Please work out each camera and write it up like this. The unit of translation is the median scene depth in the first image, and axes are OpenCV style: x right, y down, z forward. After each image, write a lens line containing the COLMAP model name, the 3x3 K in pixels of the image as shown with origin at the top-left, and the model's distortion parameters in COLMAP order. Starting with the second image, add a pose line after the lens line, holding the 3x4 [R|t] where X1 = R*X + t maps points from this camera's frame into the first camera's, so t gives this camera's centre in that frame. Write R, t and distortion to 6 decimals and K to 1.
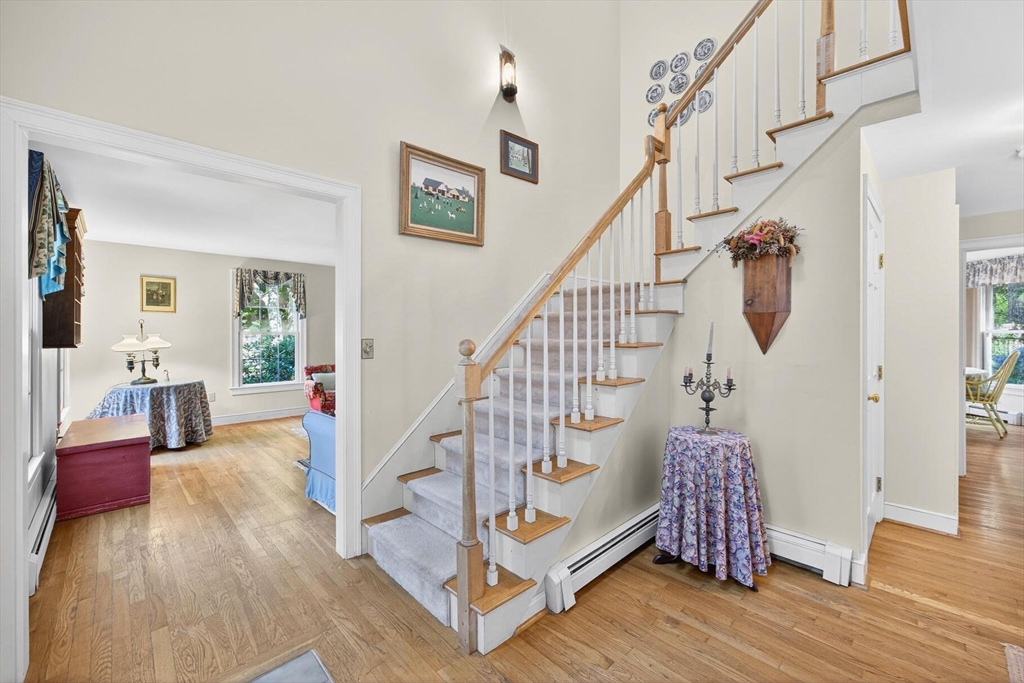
lens RADIAL K [[417.4, 0, 516.0], [0, 417.4, 337.3], [0, 0, 1]] dist [0.002439, 0.001016]
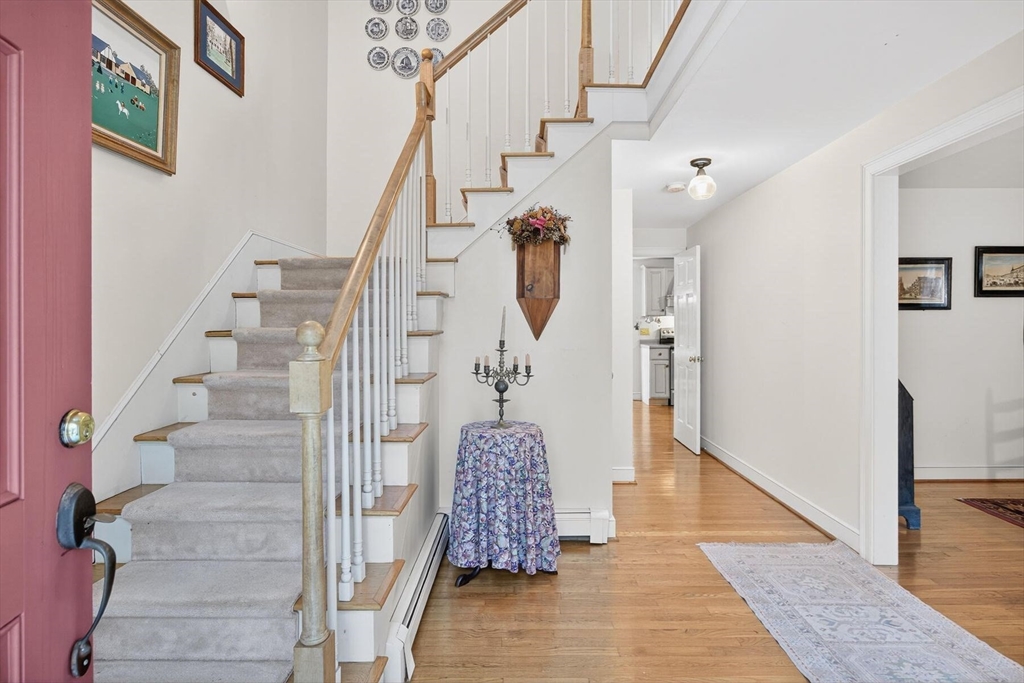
lens RADIAL K [[522.4, 0, 509.5], [0, 522.4, 332.5], [0, 0, 1]] dist [-0.006094, 0.003662]
pose [[0.710674, -0.011475, 0.703428, -0.344775], [0.012323, 0.999917, 0.003861, 0.016727], [-0.703413, 0.005924, 0.710756, 0.163386]]
